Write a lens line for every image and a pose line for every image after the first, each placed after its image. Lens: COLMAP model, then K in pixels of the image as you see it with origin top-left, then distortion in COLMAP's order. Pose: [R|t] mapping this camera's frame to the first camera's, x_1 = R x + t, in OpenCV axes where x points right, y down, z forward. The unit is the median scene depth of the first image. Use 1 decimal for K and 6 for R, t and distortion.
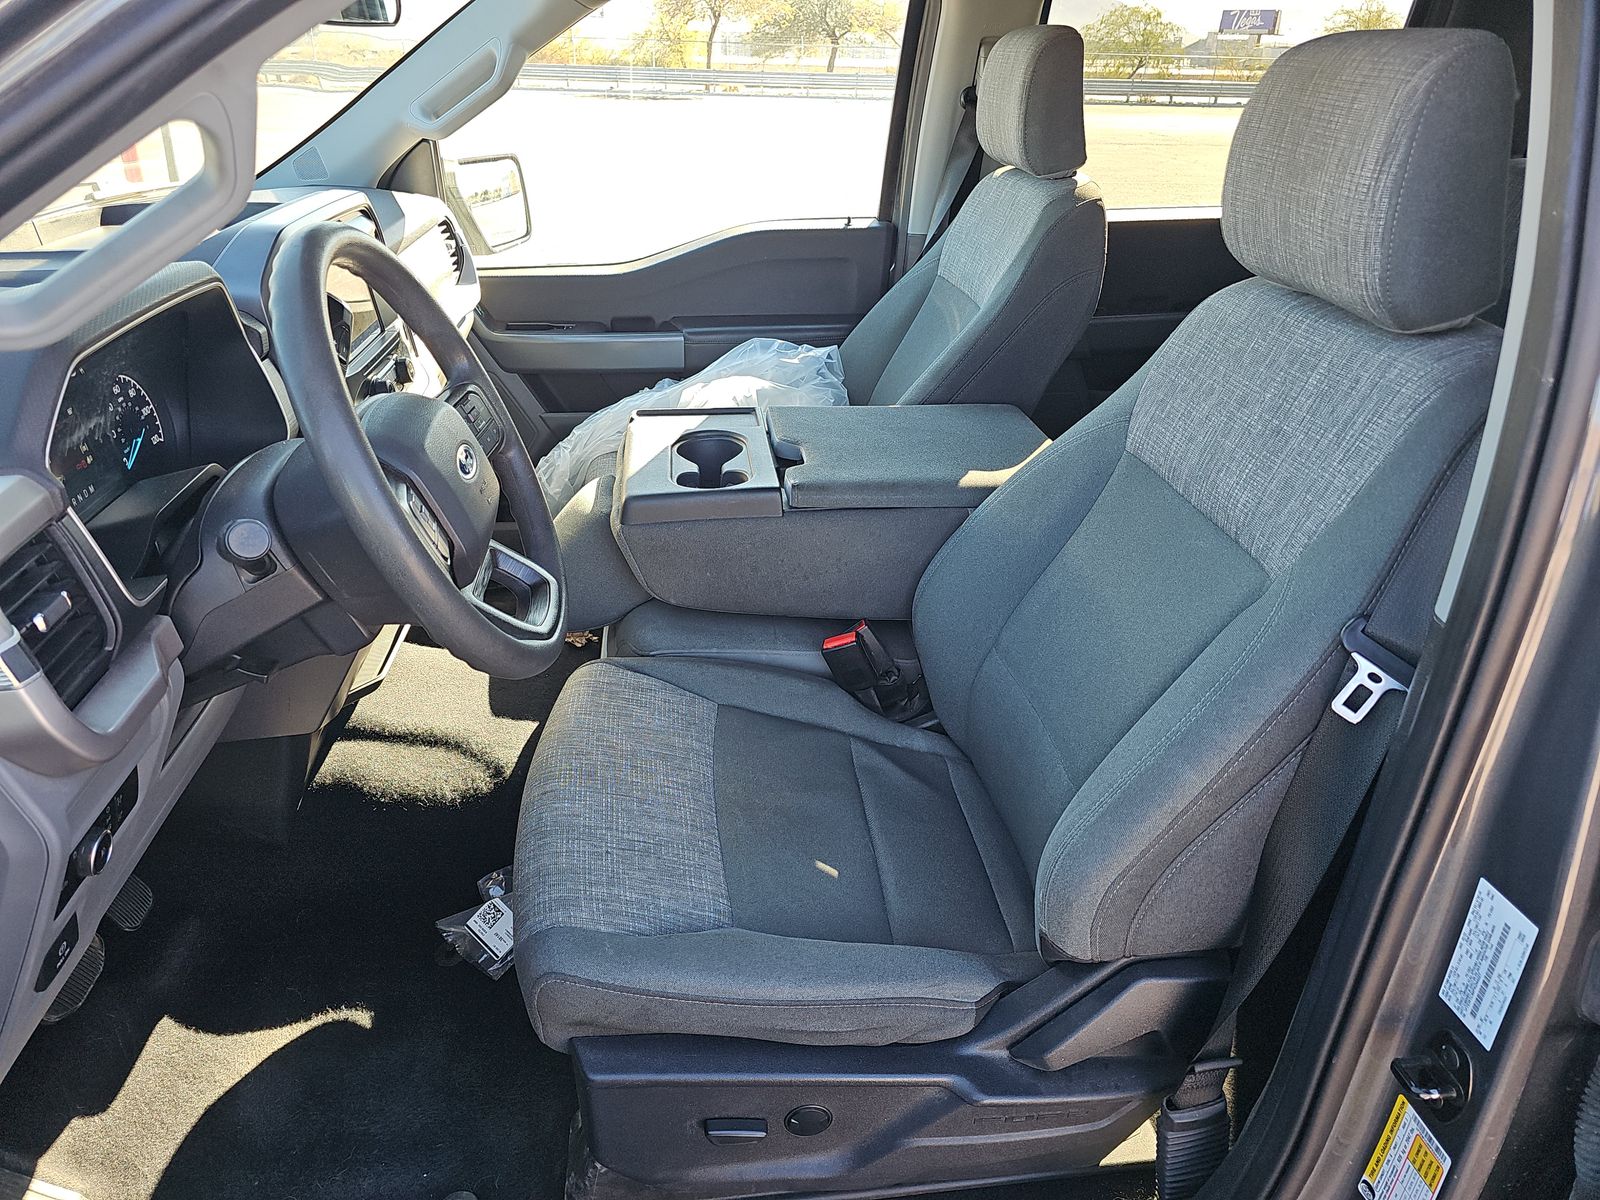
lens RADIAL K [[1123.8, 0, 800.0], [0, 1123.8, 600.0], [0, 0, 1]] dist [0.033484, -0.027193]
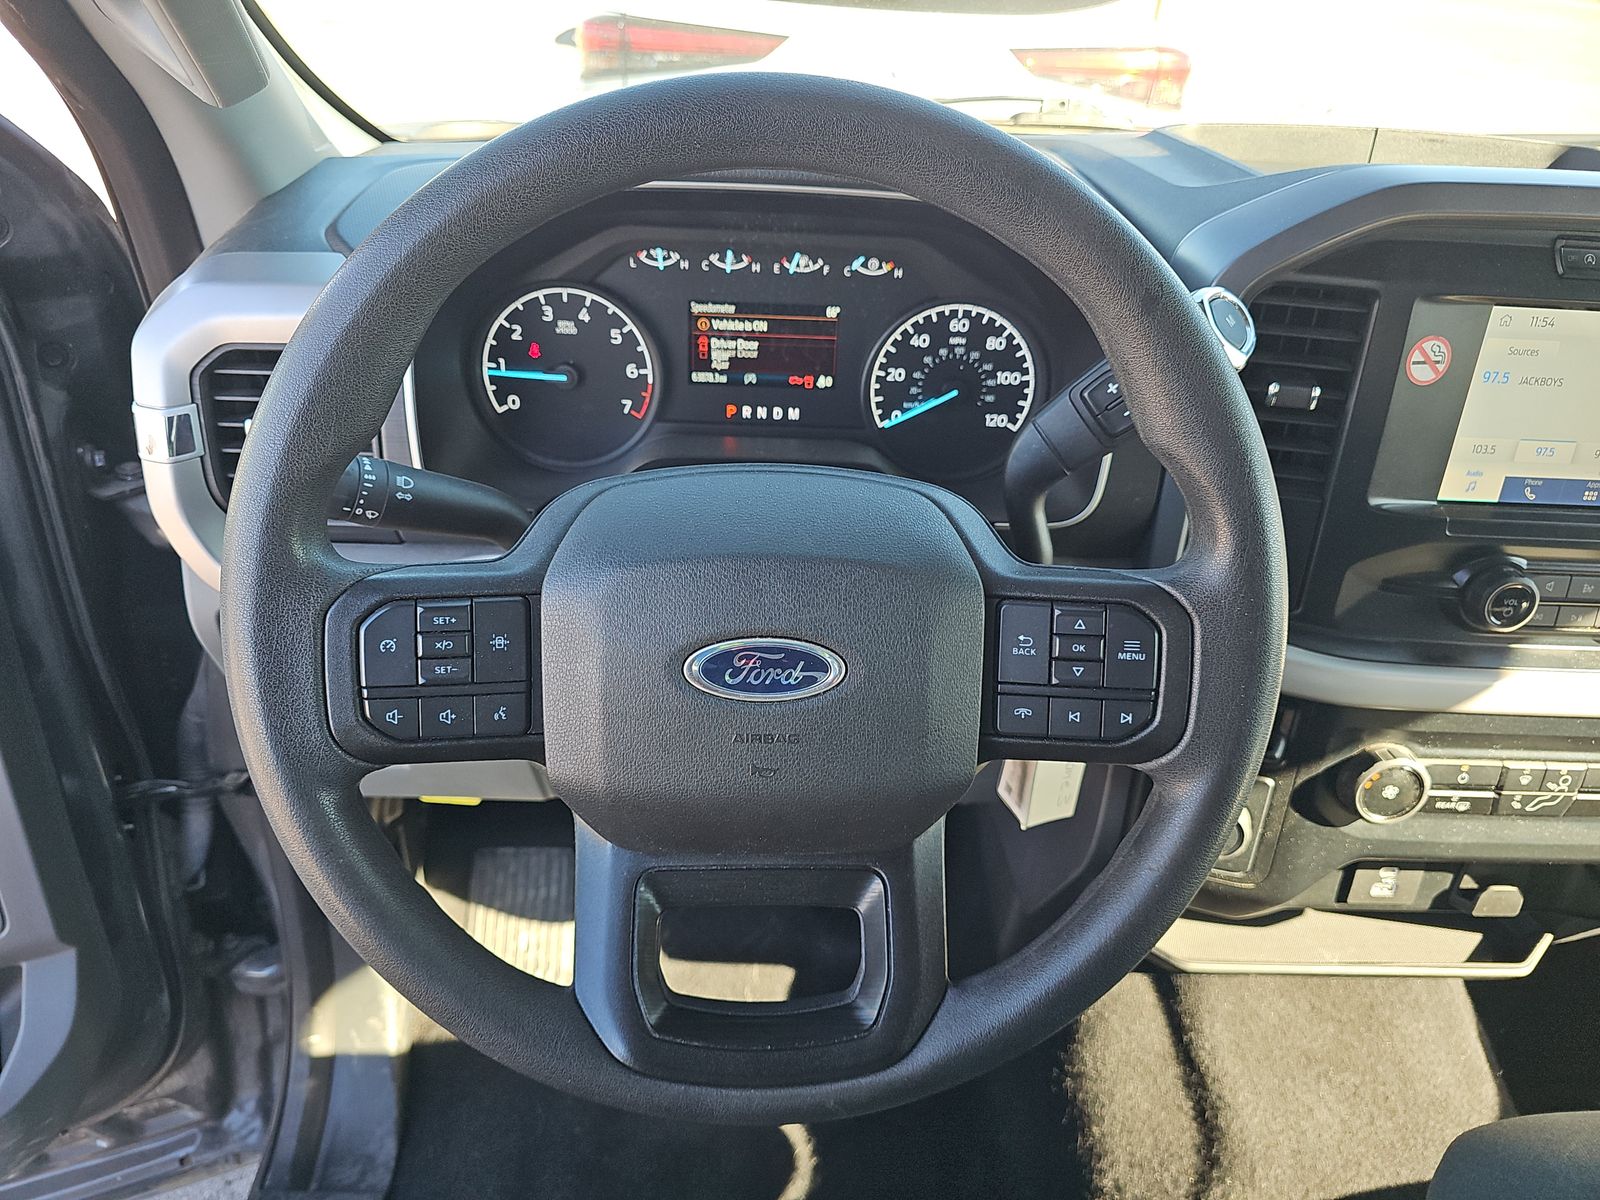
lens RADIAL K [[1123.8, 0, 800.0], [0, 1123.8, 600.0], [0, 0, 1]] dist [0.033484, -0.027193]
pose [[-0.078982, 0.511105, -0.855882, 0.043832], [-0.484179, 0.730826, 0.481107, -0.240340], [0.871397, 0.452399, 0.189745, 0.605076]]
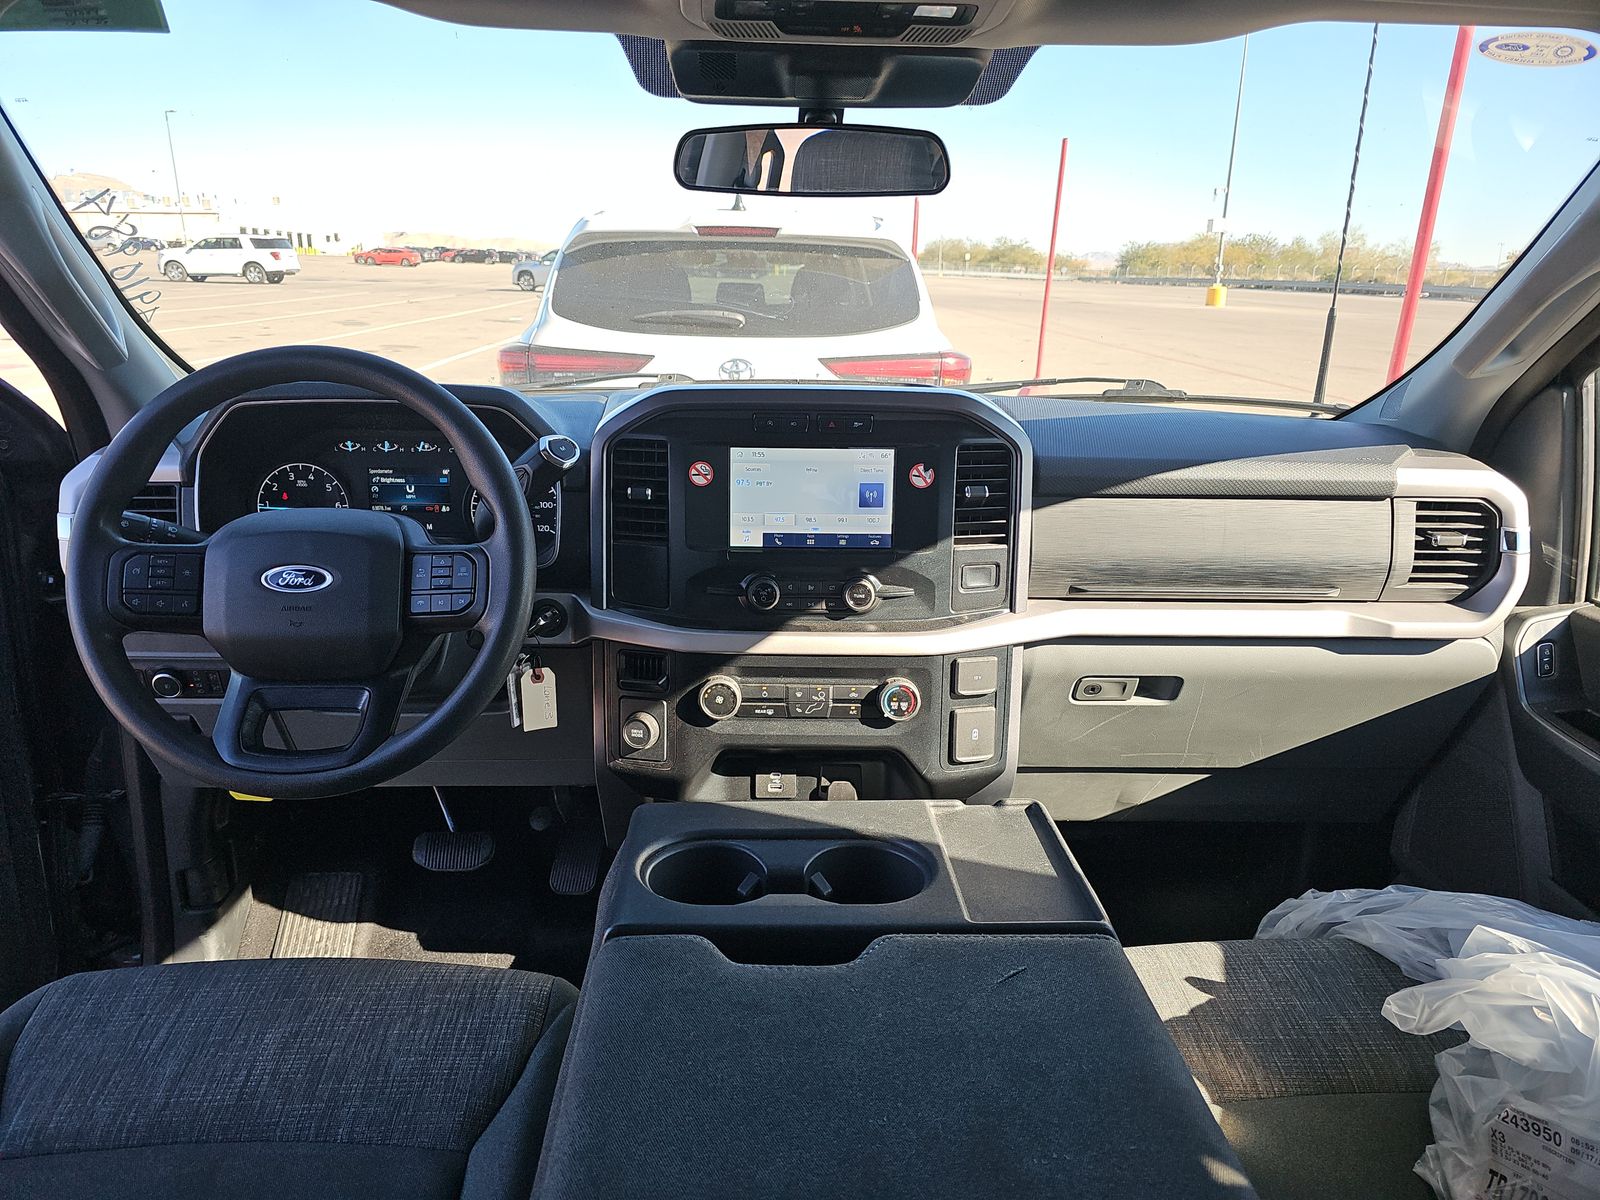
lens RADIAL K [[1123.8, 0, 800.0], [0, 1123.8, 600.0], [0, 0, 1]] dist [0.033484, -0.027193]
pose [[-0.069955, 0.291304, -0.954069, 0.421109], [-0.455167, 0.841727, 0.290377, -0.402016], [0.887654, 0.454575, 0.073709, 0.870276]]
